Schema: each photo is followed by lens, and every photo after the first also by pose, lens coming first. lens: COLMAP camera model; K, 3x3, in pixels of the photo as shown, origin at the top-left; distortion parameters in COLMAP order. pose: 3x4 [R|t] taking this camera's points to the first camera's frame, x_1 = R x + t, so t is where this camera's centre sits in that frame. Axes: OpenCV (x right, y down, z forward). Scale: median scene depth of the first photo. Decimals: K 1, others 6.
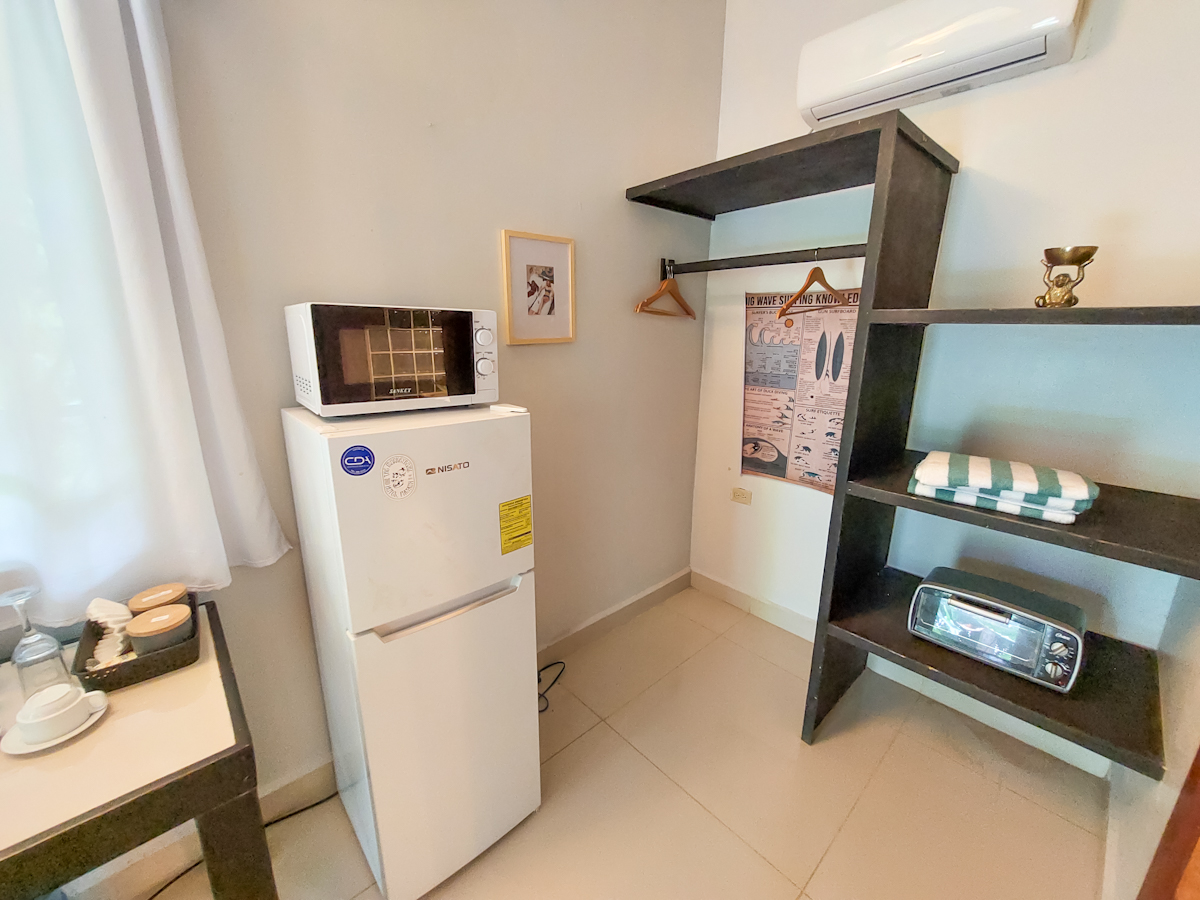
lens RADIAL K [[478.3, 0, 600.0], [0, 478.3, 450.0], [0, 0, 1]] dist [-0.022200, -0.000018]
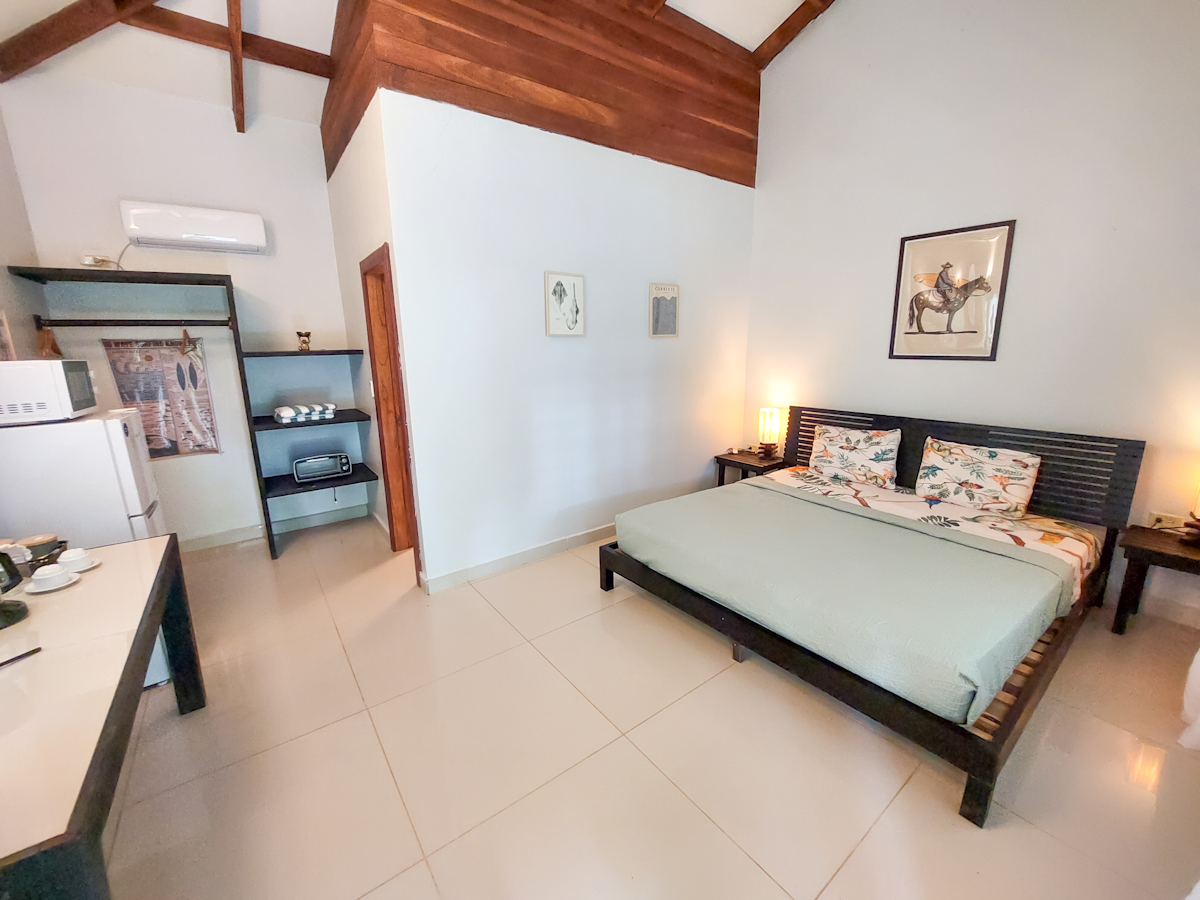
lens RADIAL K [[478.3, 0, 600.0], [0, 478.3, 450.0], [0, 0, 1]] dist [-0.022200, -0.000018]
pose [[0.092496, -0.219337, 0.971255, -1.491314], [0.259668, 0.946997, 0.189129, 0.169264], [-0.961258, 0.234710, 0.144548, -0.857259]]
